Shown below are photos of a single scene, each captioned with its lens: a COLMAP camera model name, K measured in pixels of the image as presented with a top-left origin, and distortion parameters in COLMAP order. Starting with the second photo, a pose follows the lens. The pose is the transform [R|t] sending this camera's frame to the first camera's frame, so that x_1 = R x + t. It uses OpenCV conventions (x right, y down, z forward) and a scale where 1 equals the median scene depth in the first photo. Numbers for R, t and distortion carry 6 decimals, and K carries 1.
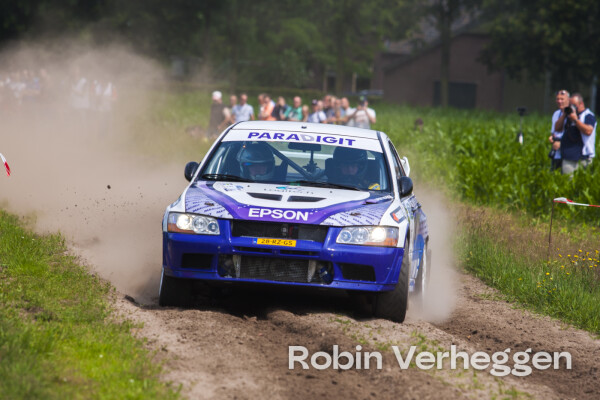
lens RADIAL K [[4294.7, 0, 302.4], [0, 4294.7, 200.2], [0, 0, 1]] dist [1.192829, 0.000000]
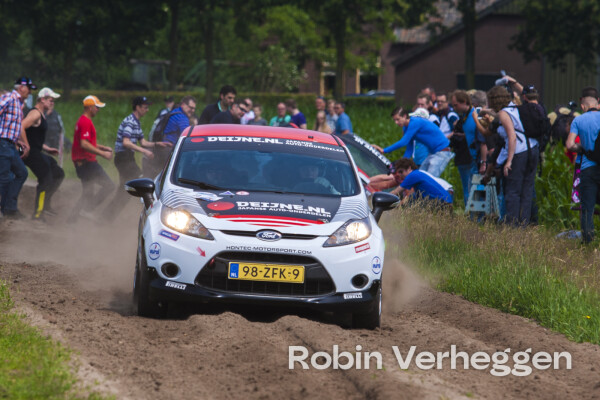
lens RADIAL K [[4294.7, 0, 296.4], [0, 4294.7, 199.0], [0, 0, 1]] dist [1.192829, 0.000000]
pose [[0.998766, -0.048299, 0.011603, -0.010210], [0.048299, 0.998833, 0.000234, -0.006047], [-0.011601, 0.000327, 0.999933, 0.189885]]
